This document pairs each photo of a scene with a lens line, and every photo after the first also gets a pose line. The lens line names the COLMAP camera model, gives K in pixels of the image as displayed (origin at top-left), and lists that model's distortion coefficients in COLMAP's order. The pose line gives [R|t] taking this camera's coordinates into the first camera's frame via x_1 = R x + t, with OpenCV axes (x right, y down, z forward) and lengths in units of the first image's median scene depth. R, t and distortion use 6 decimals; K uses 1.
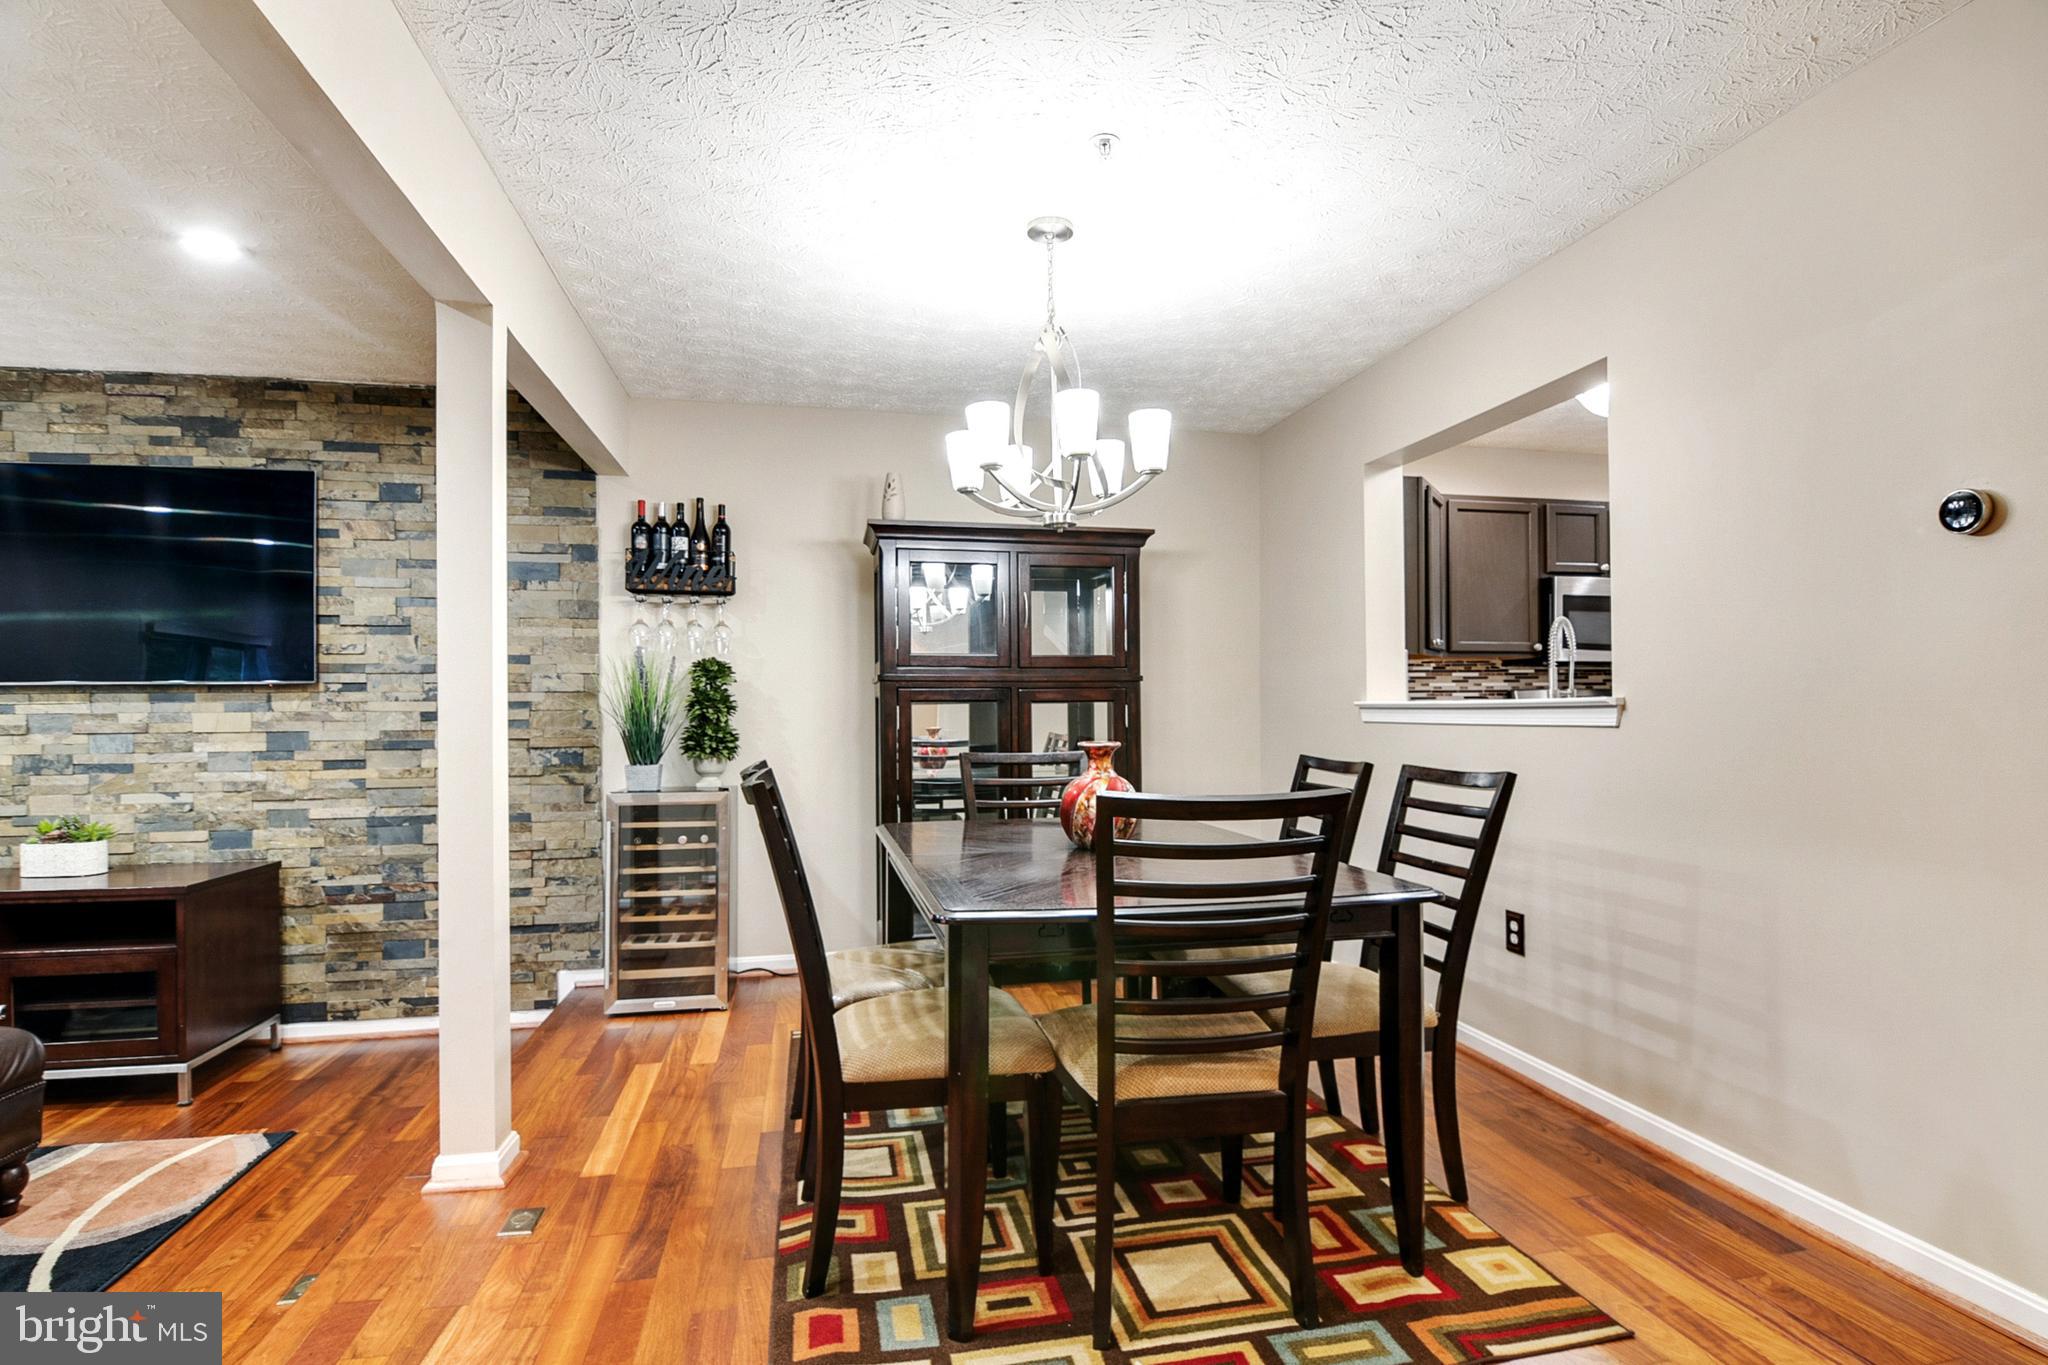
lens RADIAL K [[1009.7, 0, 1031.7], [0, 1009.7, 709.4], [0, 0, 1]] dist [-0.002279, -0.014468]
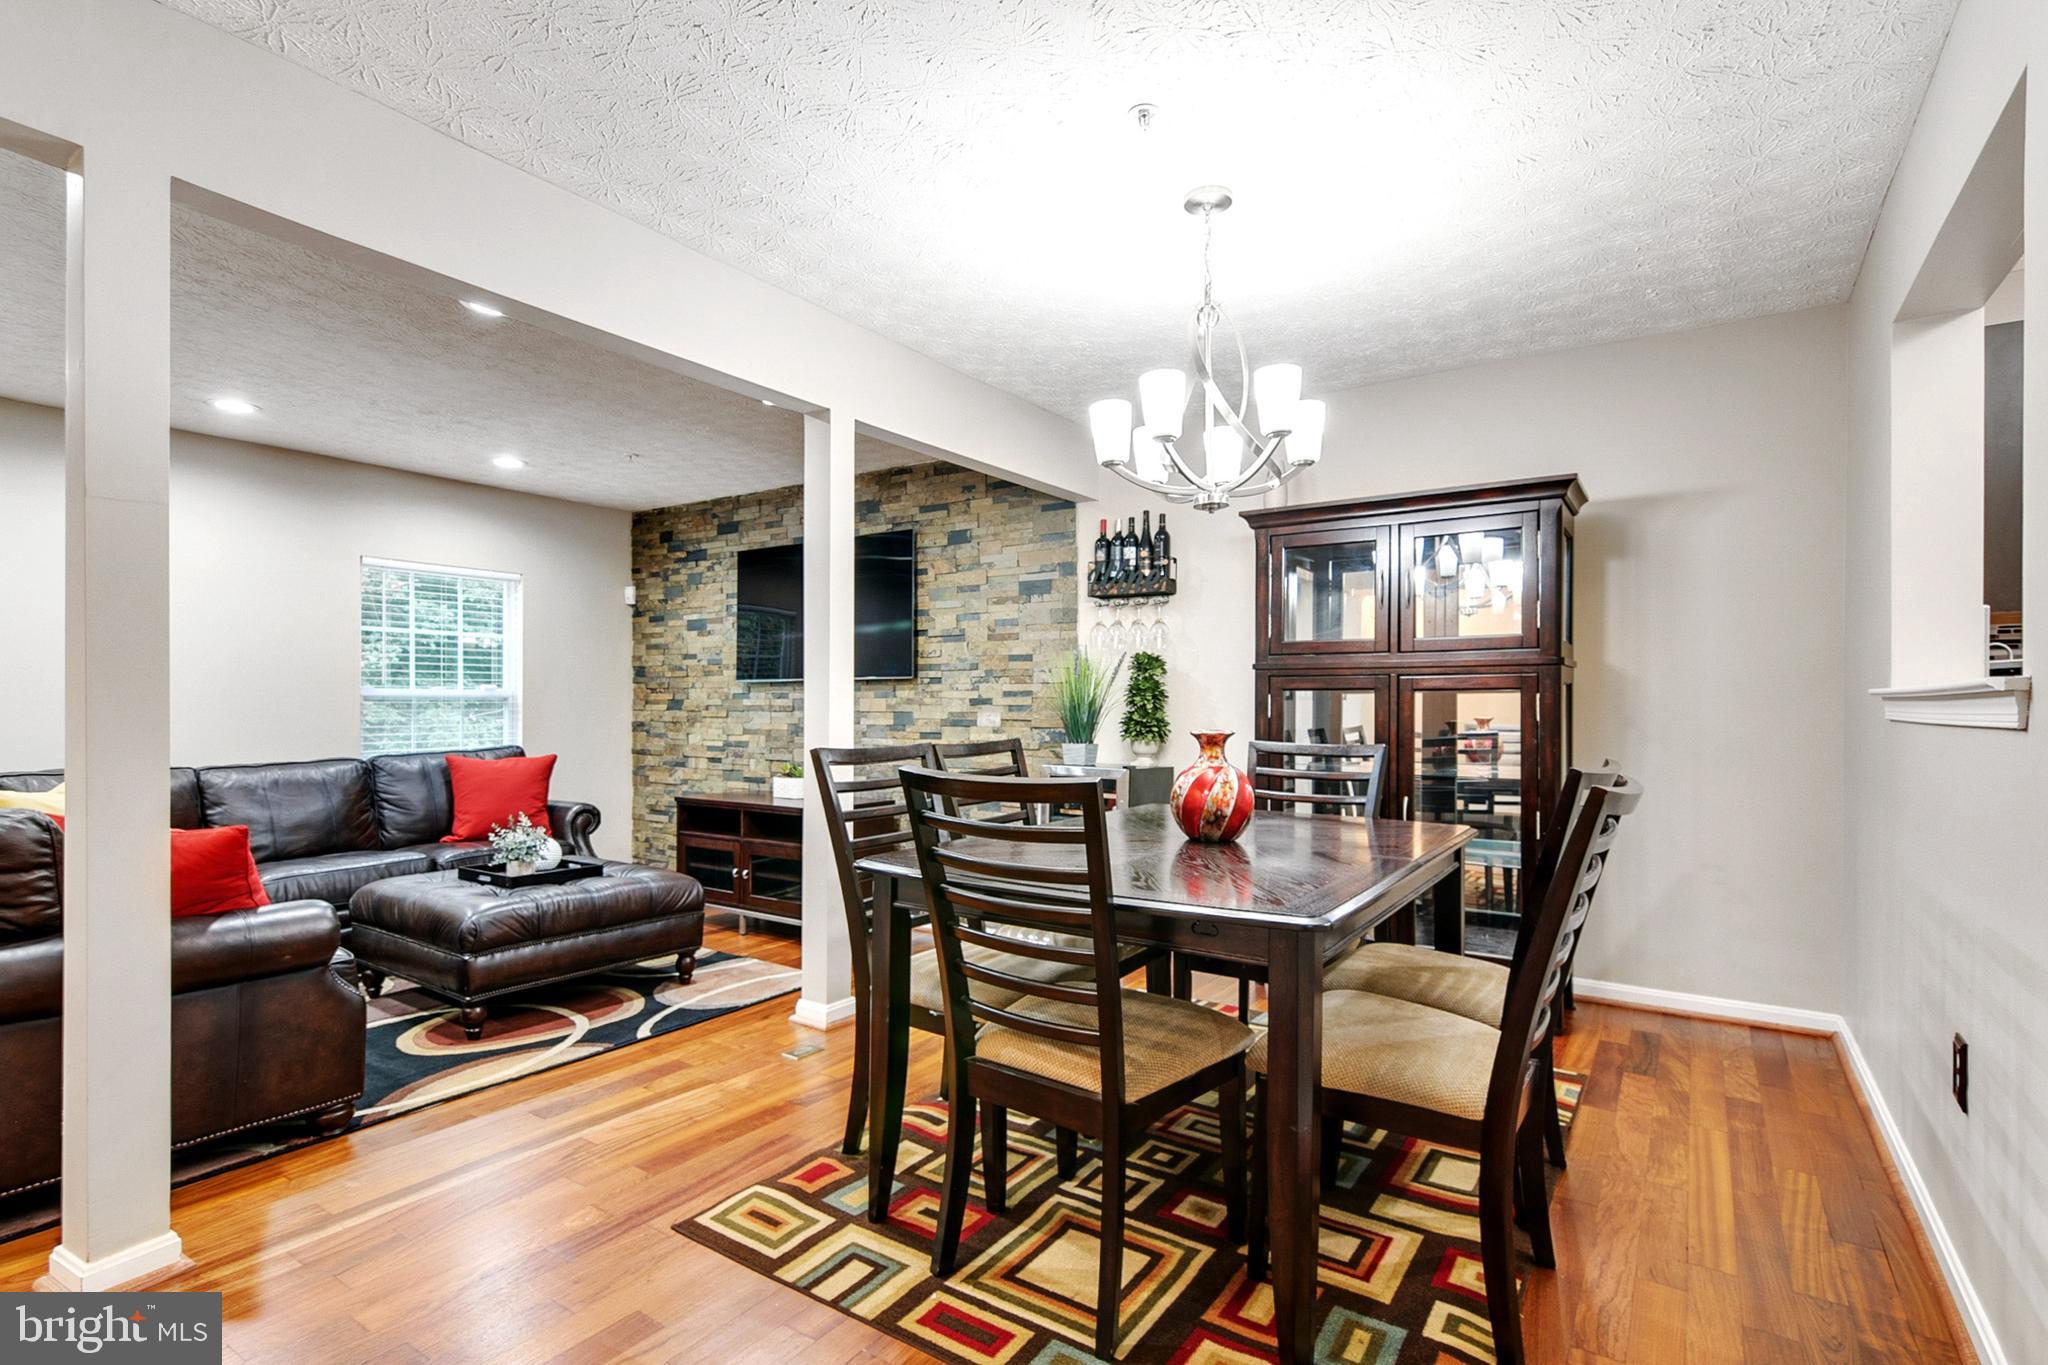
lens RADIAL K [[987.4, 0, 1028.2], [0, 987.4, 719.7], [0, 0, 1]] dist [0.037529, -0.029608]
pose [[0.688523, 0.019804, -0.724944, 0.414231], [-0.003728, 0.999710, 0.023770, -0.000998], [0.725205, -0.013664, 0.688397, 0.146950]]
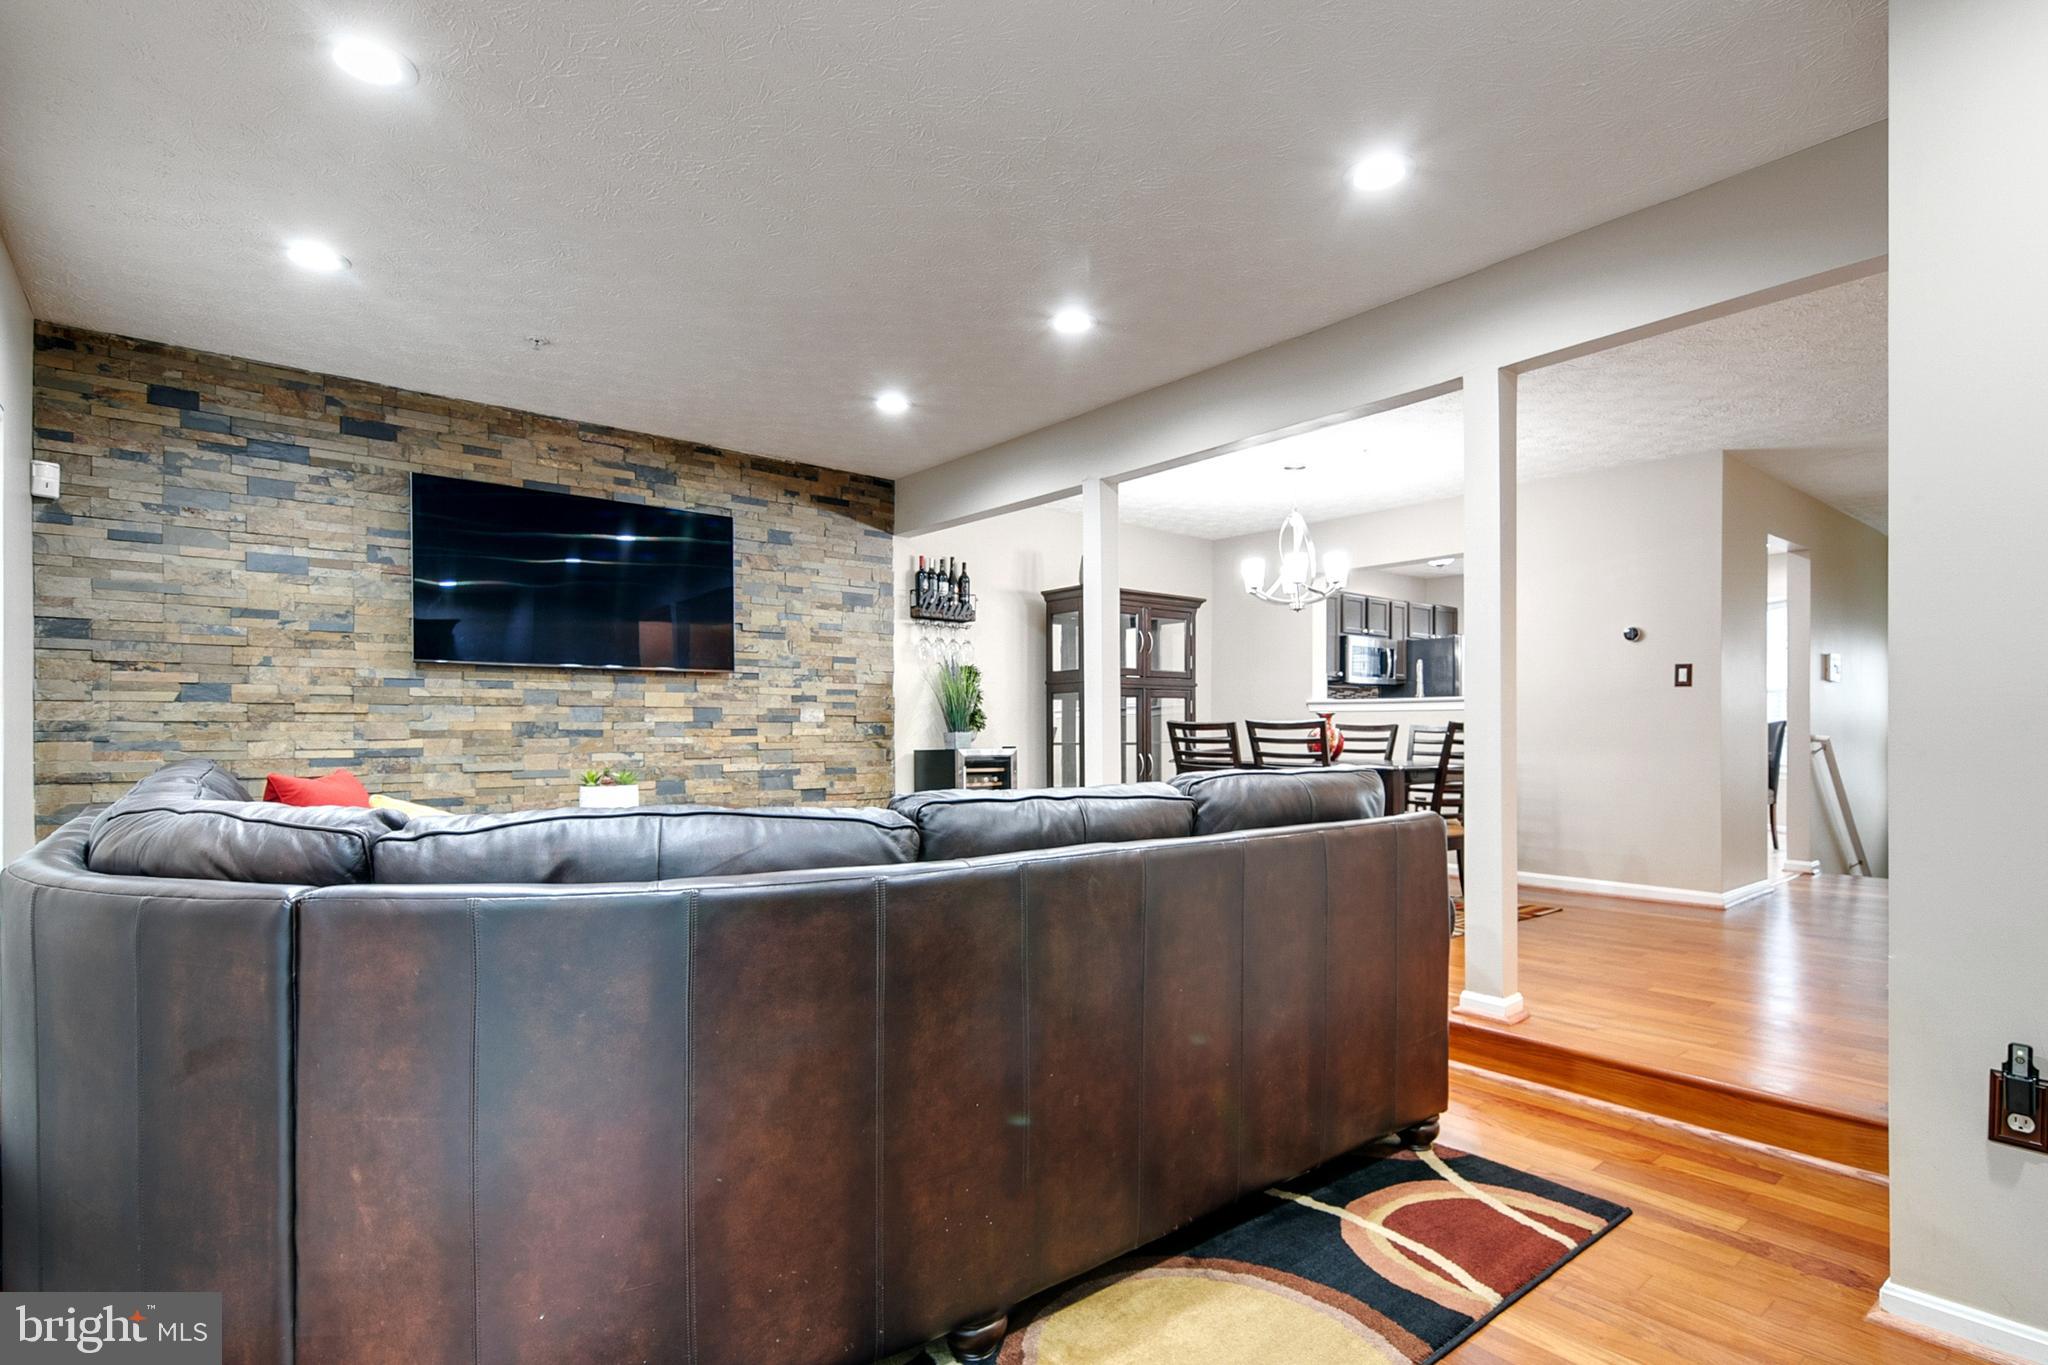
lens RADIAL K [[990.5, 0, 1051.3], [0, 990.5, 735.4], [0, 0, 1]] dist [0.000367, -0.000390]
pose [[0.881355, 0.002699, 0.472447, -0.954055], [-0.007927, 0.999927, 0.009076, 0.043551], [-0.472388, -0.011744, 0.881312, -0.390972]]
